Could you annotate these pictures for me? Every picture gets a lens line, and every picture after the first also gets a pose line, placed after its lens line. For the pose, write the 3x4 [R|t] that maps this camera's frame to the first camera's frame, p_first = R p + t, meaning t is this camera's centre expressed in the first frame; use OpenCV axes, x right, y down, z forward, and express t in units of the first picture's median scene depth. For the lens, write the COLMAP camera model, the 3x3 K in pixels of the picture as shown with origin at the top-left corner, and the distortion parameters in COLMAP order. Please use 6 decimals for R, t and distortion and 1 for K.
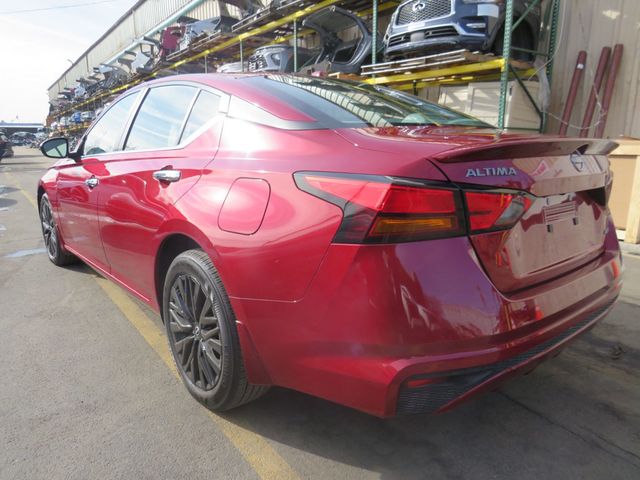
lens RADIAL K [[472.7, 0, 320.0], [0, 472.7, 240.0], [0, 0, 1]] dist [-0.012280, -0.005925]
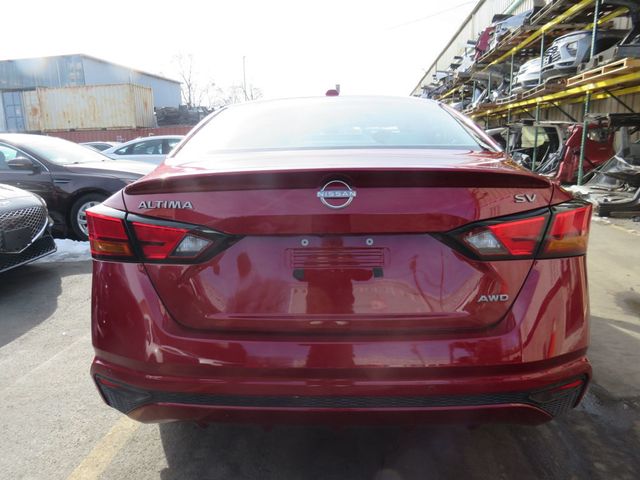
lens RADIAL K [[472.7, 0, 320.0], [0, 472.7, 240.0], [0, 0, 1]] dist [-0.012280, -0.005925]
pose [[0.724148, 0.128306, -0.677604, 0.119280], [-0.125979, 0.990619, 0.052944, -0.015161], [0.678040, 0.047025, 0.733519, 0.045124]]
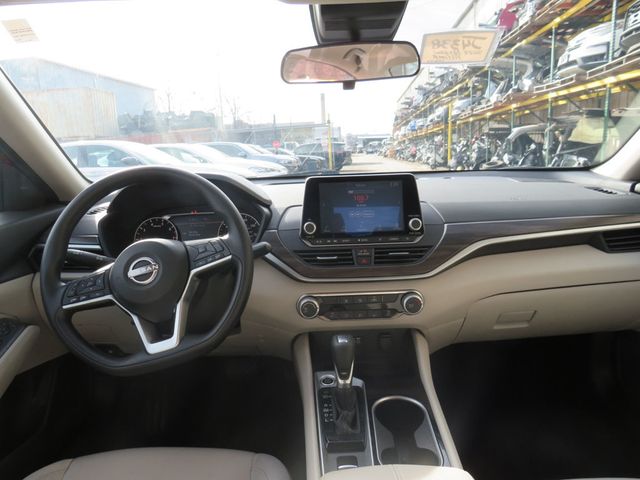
lens RADIAL K [[427.3, 0, 320.0], [0, 427.3, 240.0], [0, 0, 1]] dist [0.001929, -0.002904]
pose [[0.745386, 0.107112, -0.657972, -0.030525], [-0.100128, 0.993799, 0.048351, -0.042024], [0.659071, 0.029841, 0.751489, 0.198454]]
